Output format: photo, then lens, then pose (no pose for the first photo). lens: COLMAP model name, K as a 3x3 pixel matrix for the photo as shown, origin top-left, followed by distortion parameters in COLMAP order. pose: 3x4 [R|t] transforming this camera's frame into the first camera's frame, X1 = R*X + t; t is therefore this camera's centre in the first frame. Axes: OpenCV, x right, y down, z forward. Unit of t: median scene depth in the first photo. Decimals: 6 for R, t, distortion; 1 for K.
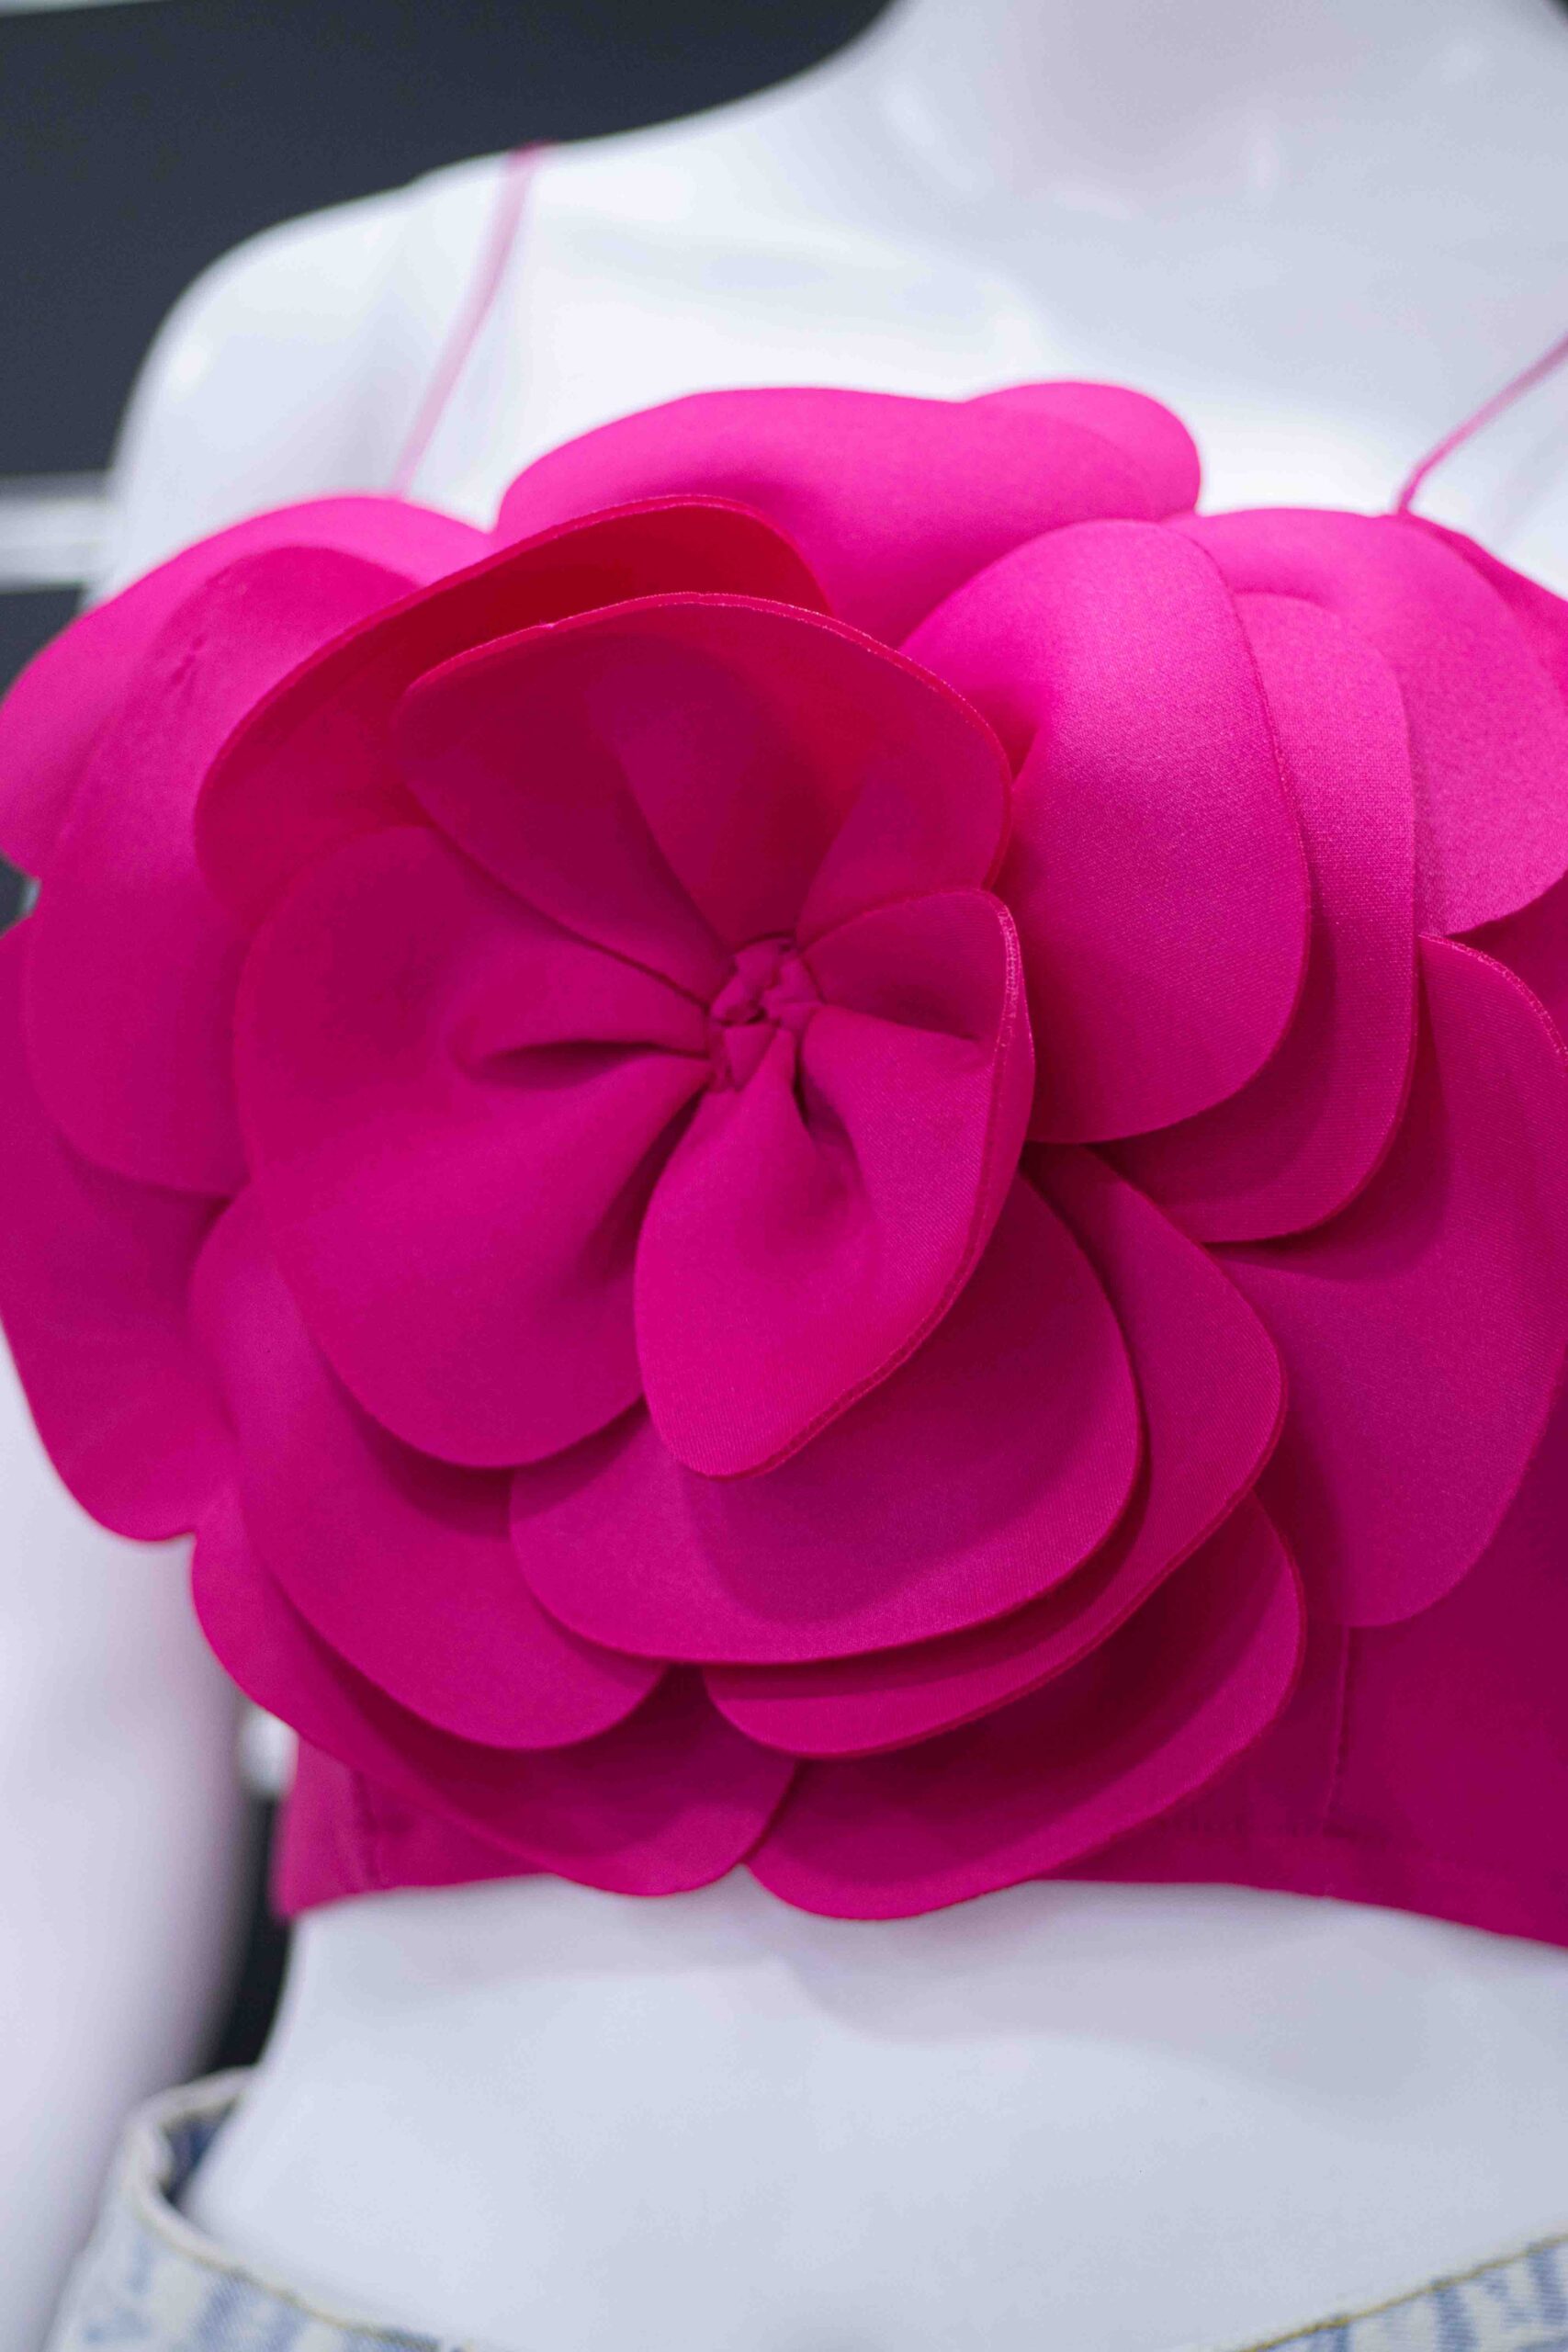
lens RADIAL K [[5829.5, 0, 785.8], [0, 5829.5, 1179.1], [0, 0, 1]] dist [-0.162554, 0.000000]
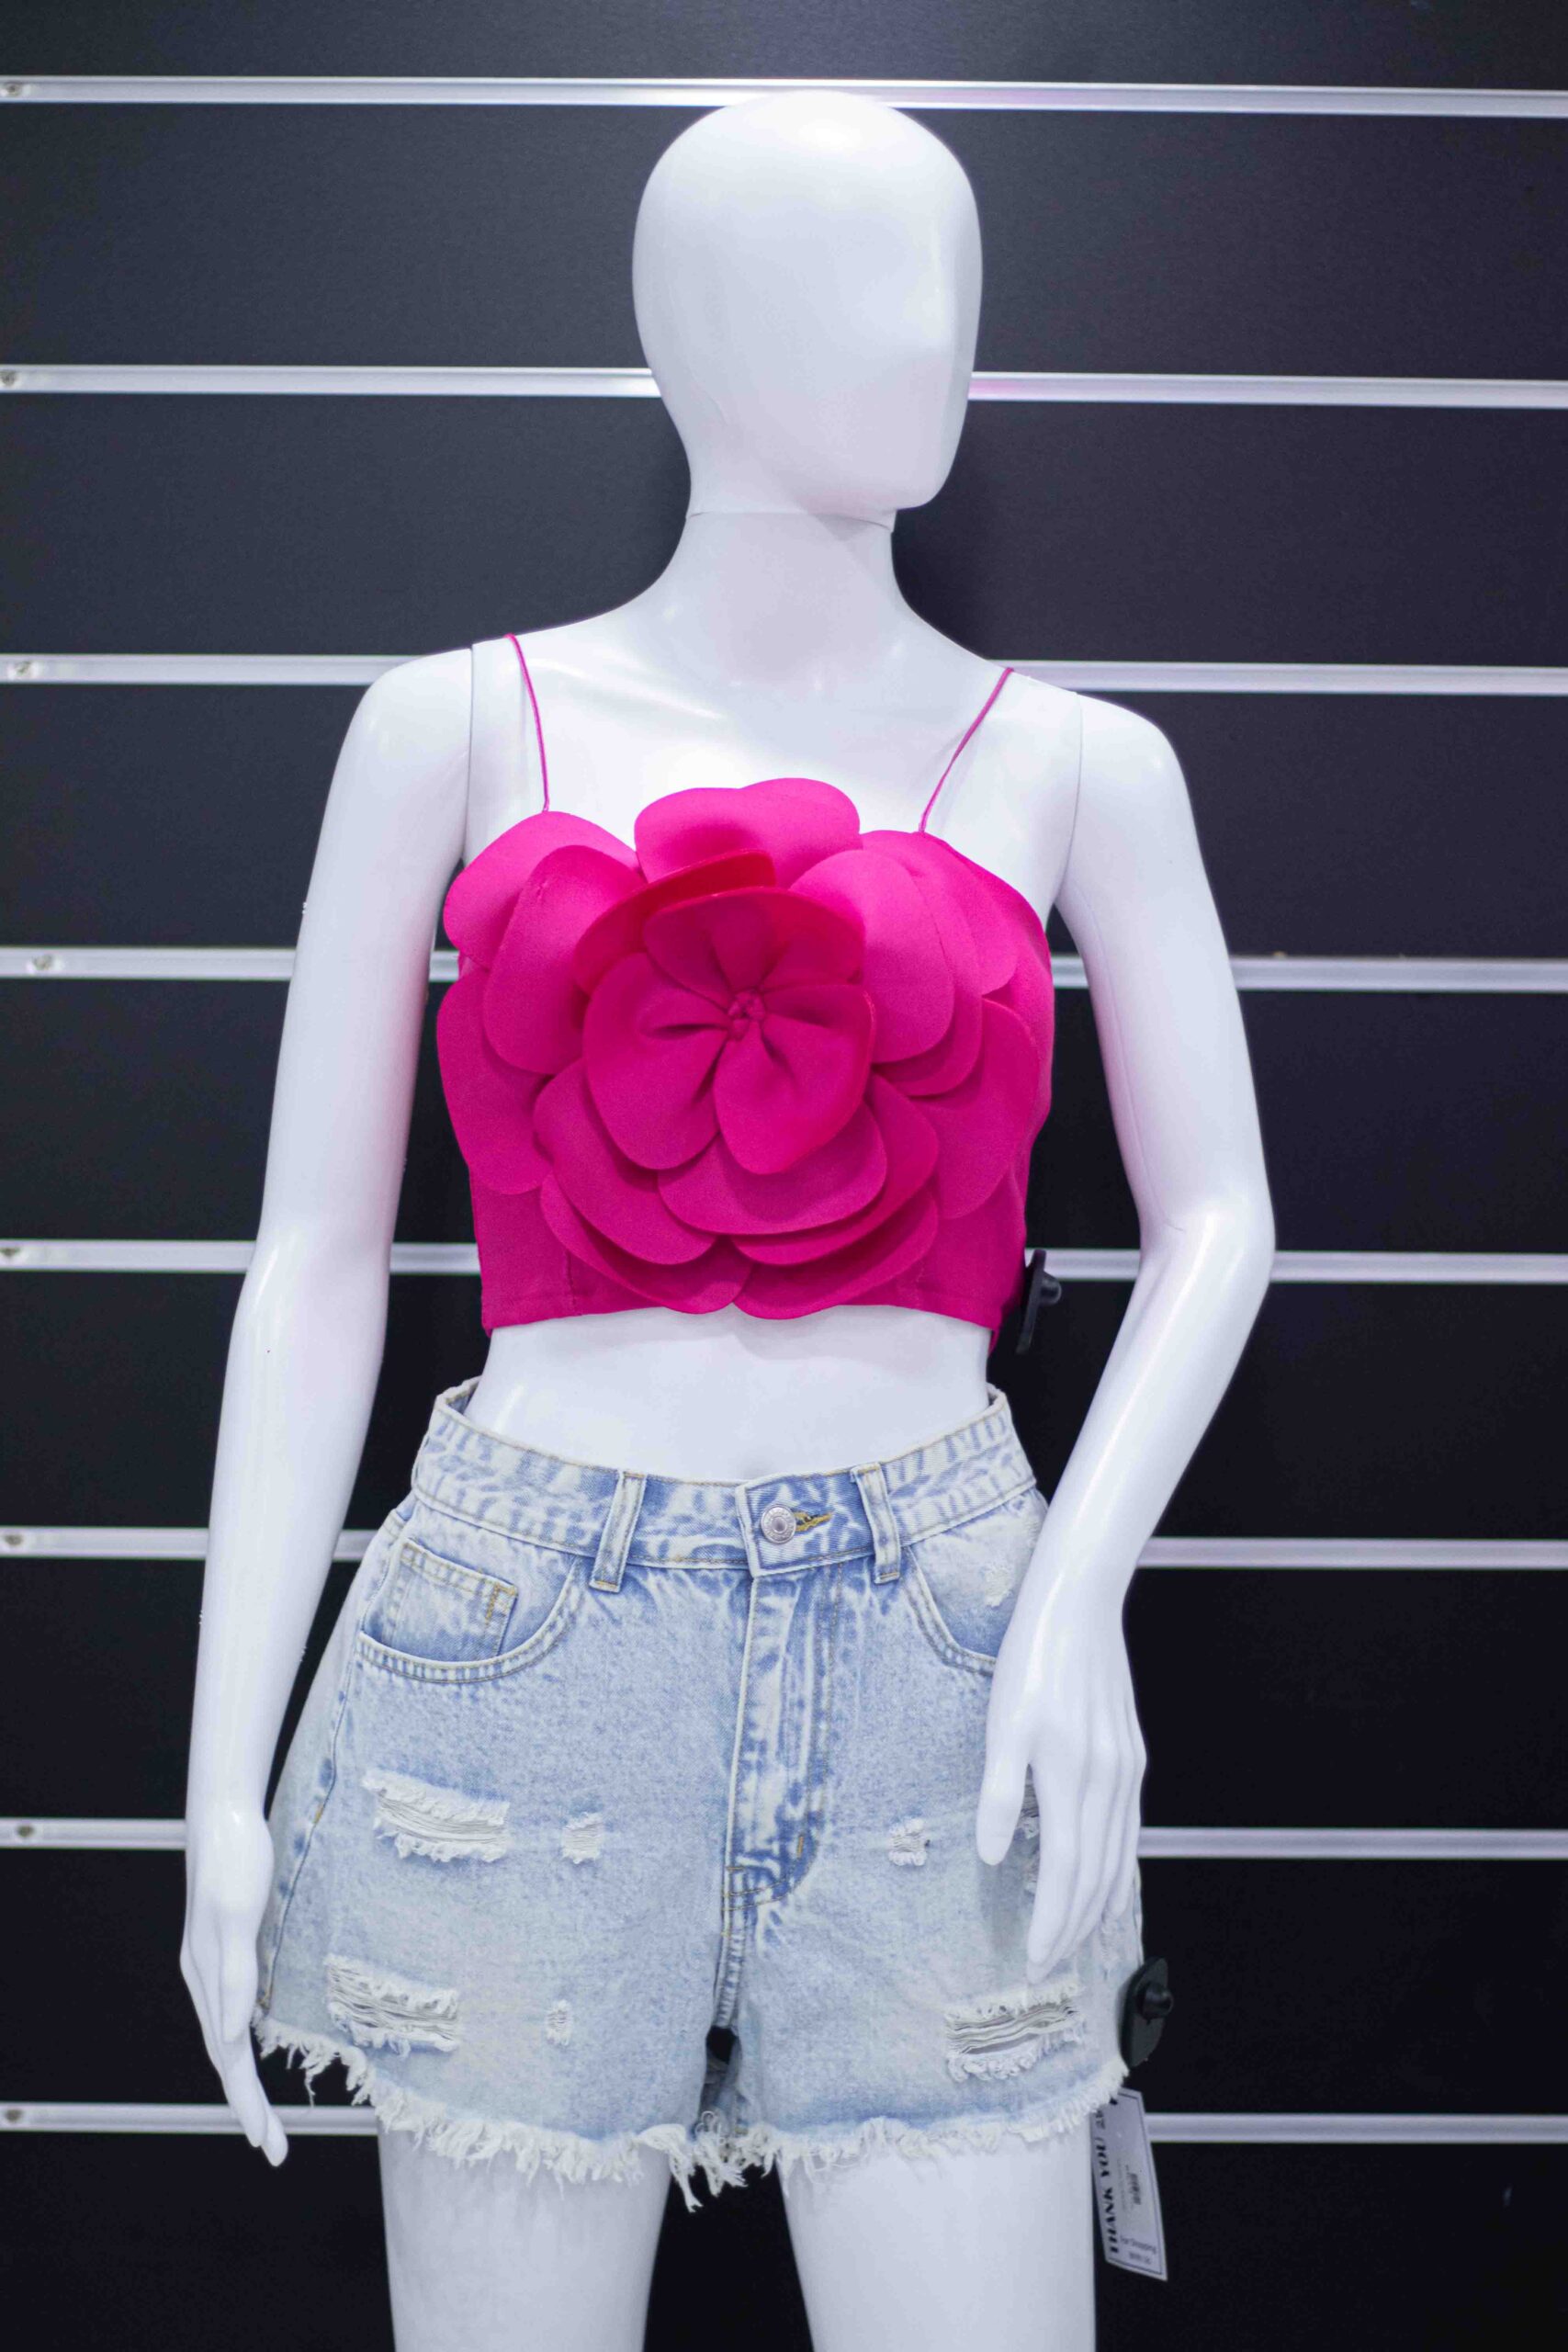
lens RADIAL K [[5829.5, 0, 780.4], [0, 5829.5, 1179.7], [0, 0, 1]] dist [-0.162554, 0.000000]
pose [[0.927893, -0.013605, 0.372599, -1.091918], [-0.020254, 0.996019, 0.086807, -0.202354], [-0.372296, -0.088094, 0.923924, -1.748166]]
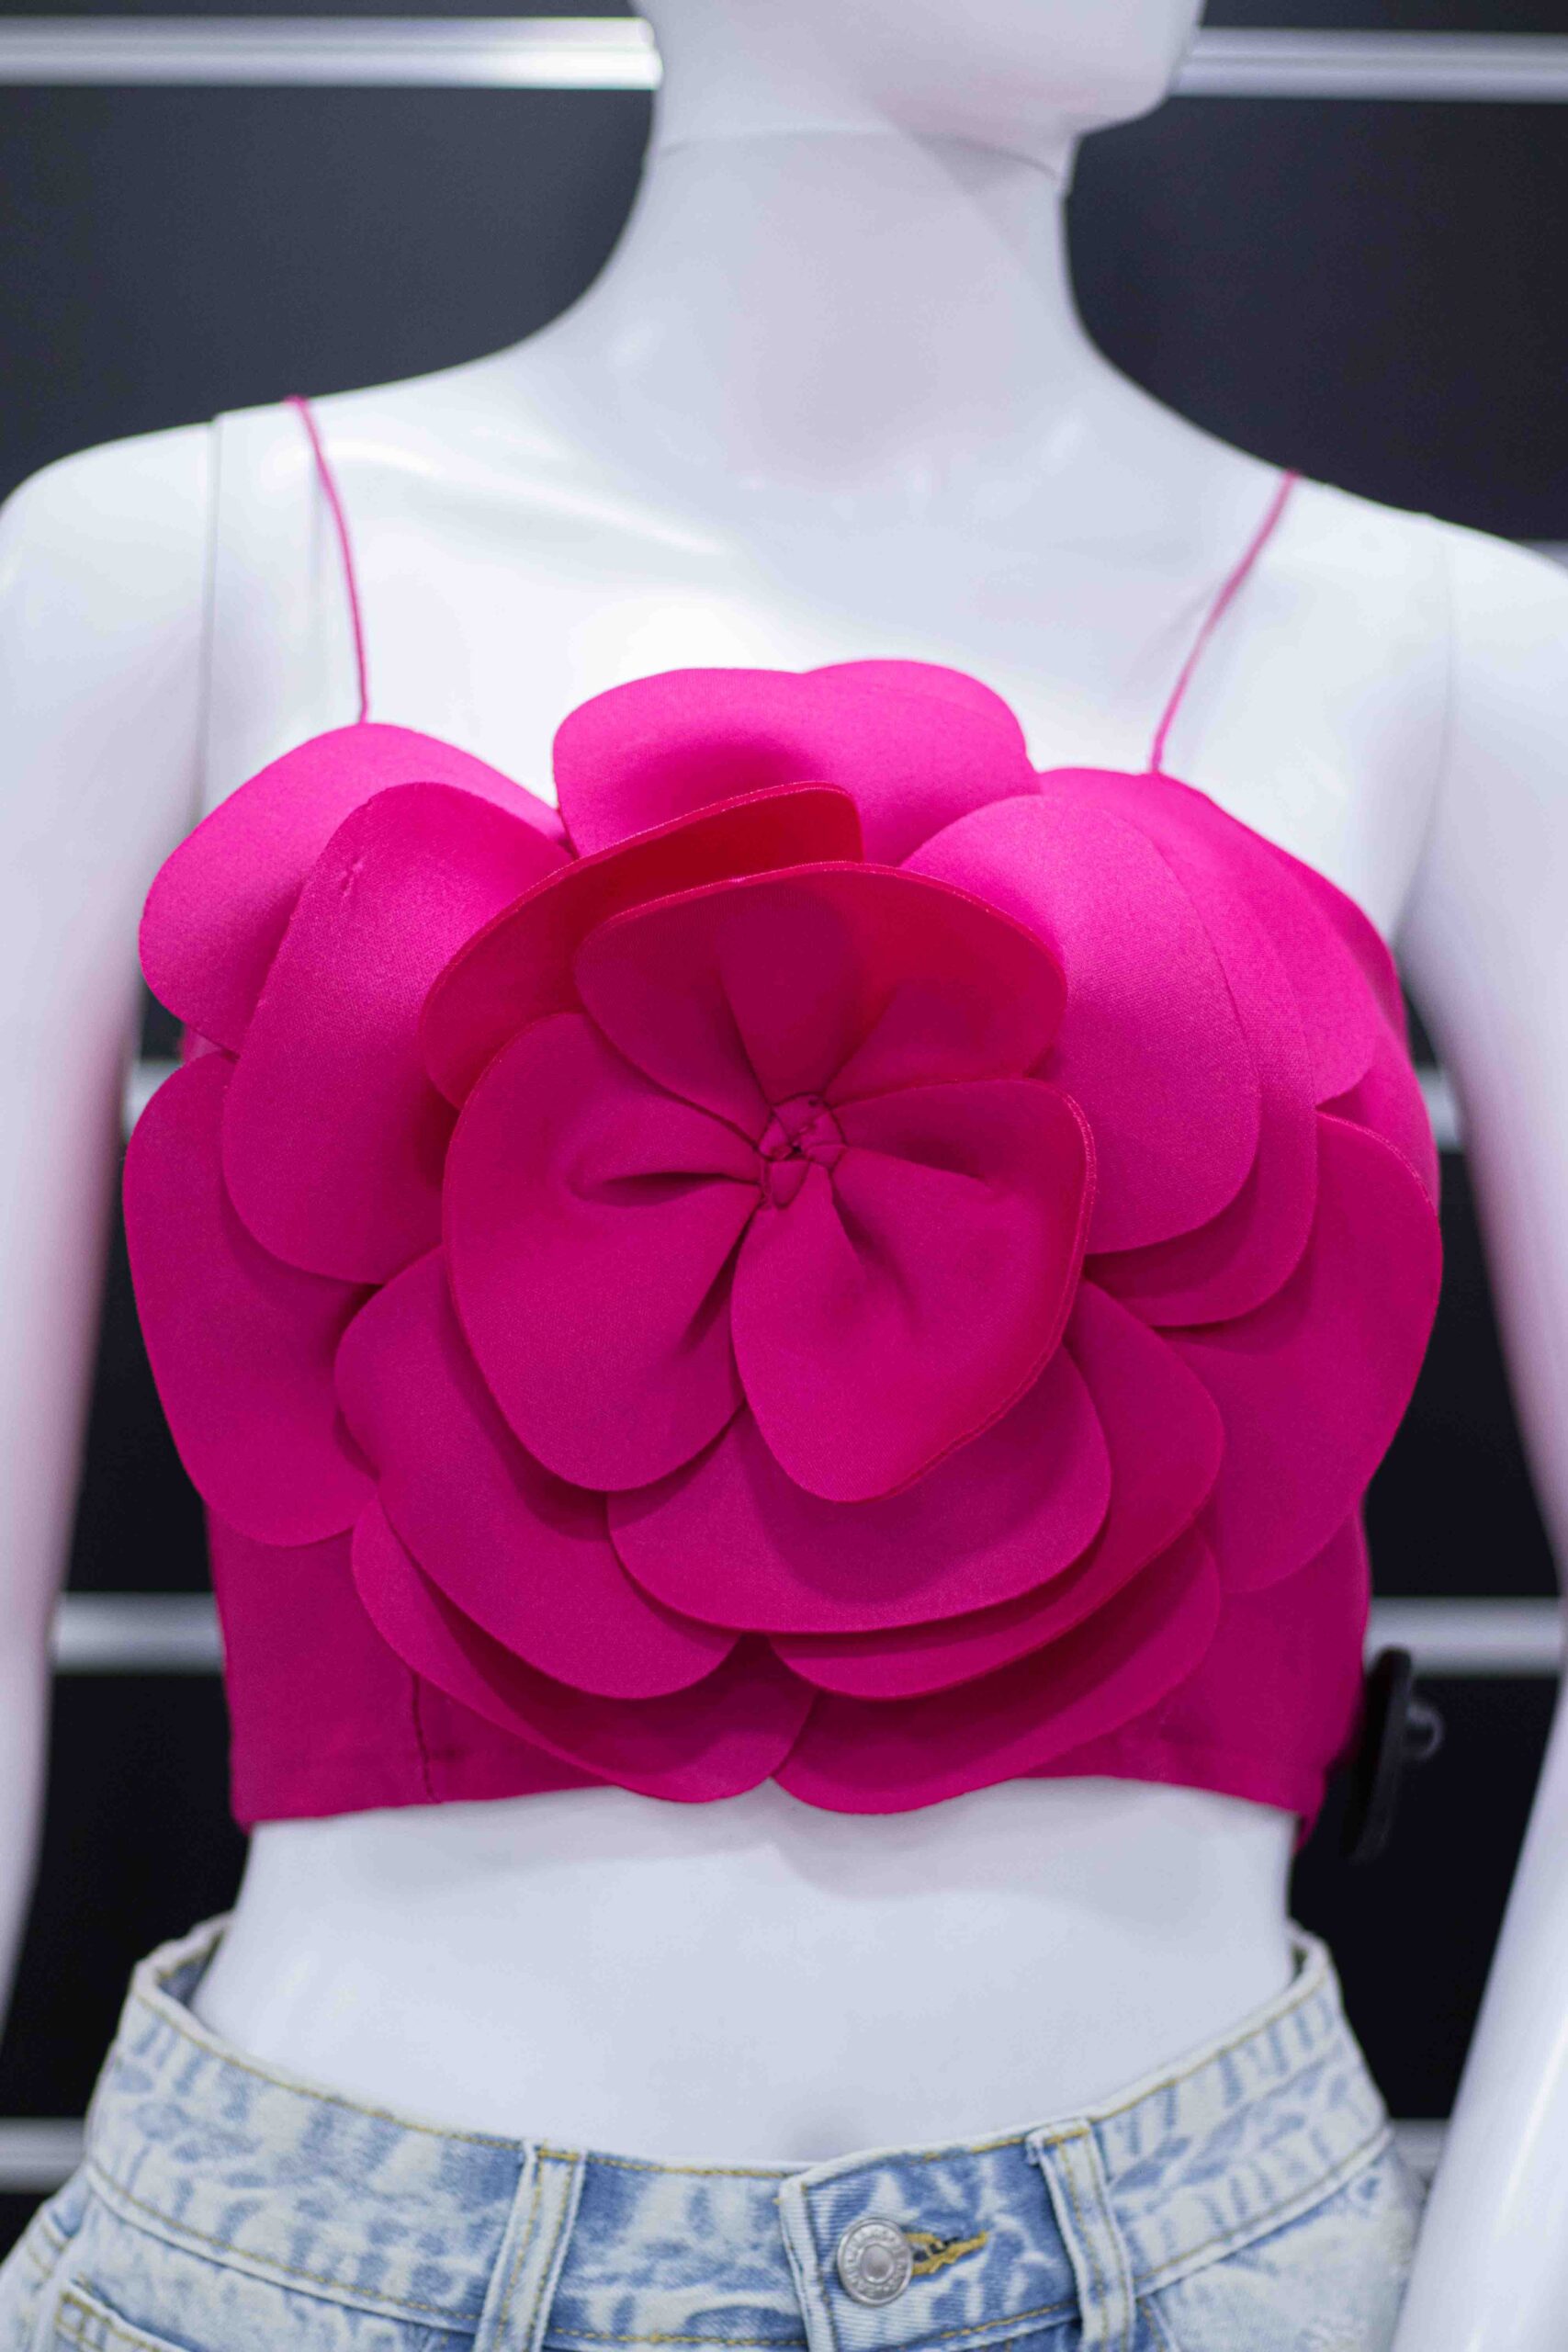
lens RADIAL K [[5829.5, 0, 795.4], [0, 5829.5, 1167.7], [0, 0, 1]] dist [-0.162554, 0.000000]
pose [[0.917264, -0.001963, 0.398274, -0.545282], [-0.017367, 0.998840, 0.044922, -0.085681], [-0.397900, -0.048122, 0.916166, -0.242624]]
